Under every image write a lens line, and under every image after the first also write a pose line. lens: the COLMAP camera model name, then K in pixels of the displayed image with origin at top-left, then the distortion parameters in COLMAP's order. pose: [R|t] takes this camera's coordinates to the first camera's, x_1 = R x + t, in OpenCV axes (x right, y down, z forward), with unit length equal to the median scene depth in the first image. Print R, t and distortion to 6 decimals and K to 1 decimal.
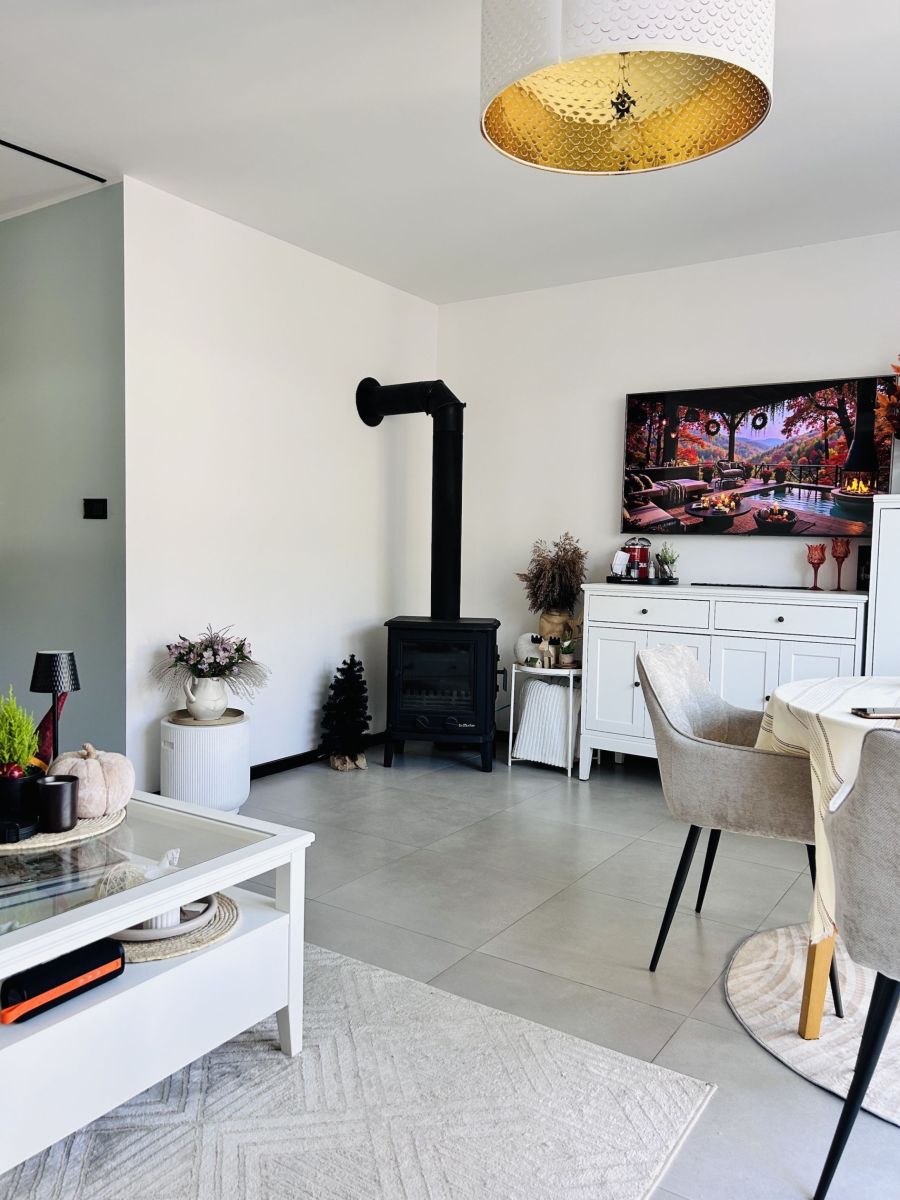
lens RADIAL K [[934.8, 0, 448.0], [0, 934.8, 603.8], [0, 0, 1]] dist [0.075652, -0.075084]
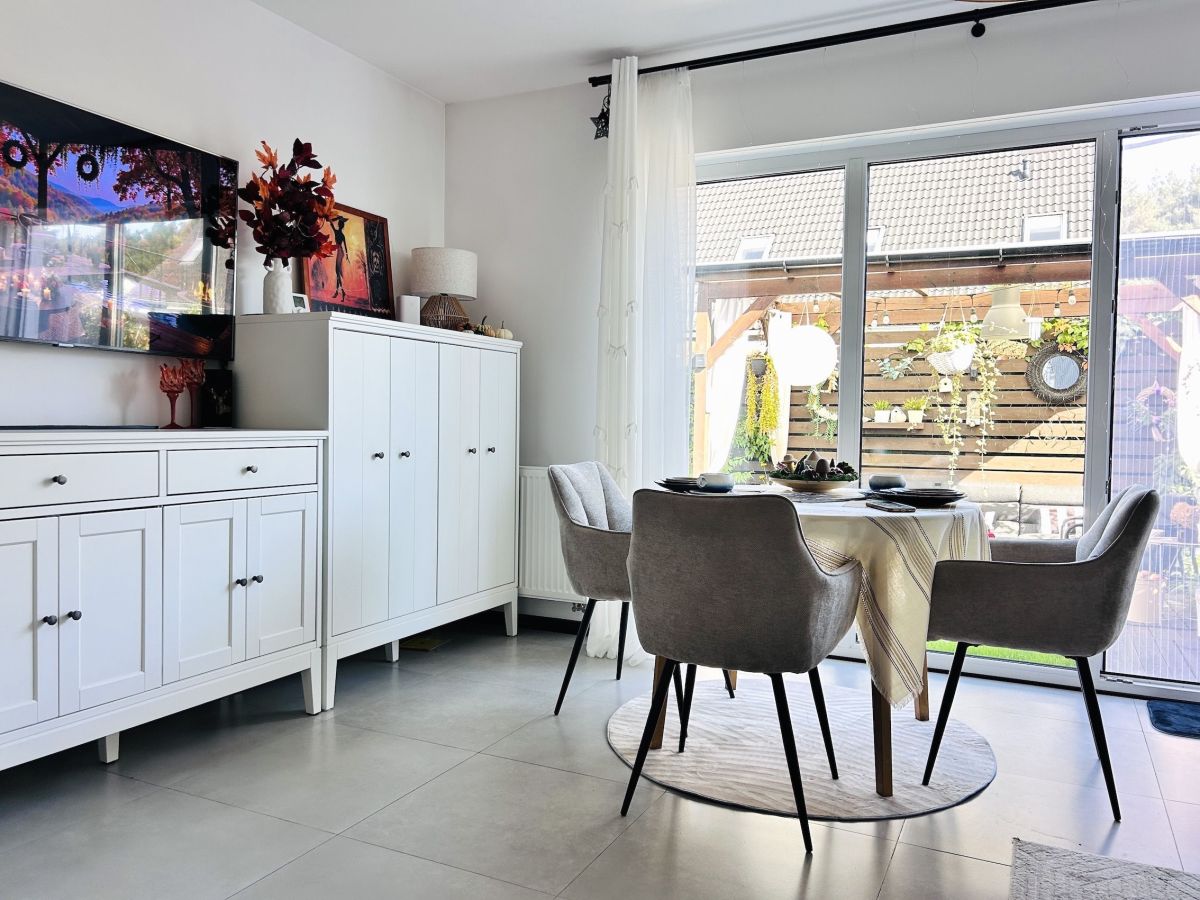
lens RADIAL K [[934.8, 0, 597.6], [0, 934.8, 446.2], [0, 0, 1]] dist [0.075652, -0.075084]
pose [[-0.138442, -0.052509, 0.988978, -0.370710], [0.039499, 0.997506, 0.058491, -0.030717], [-0.989583, 0.047162, -0.136022, 0.777986]]
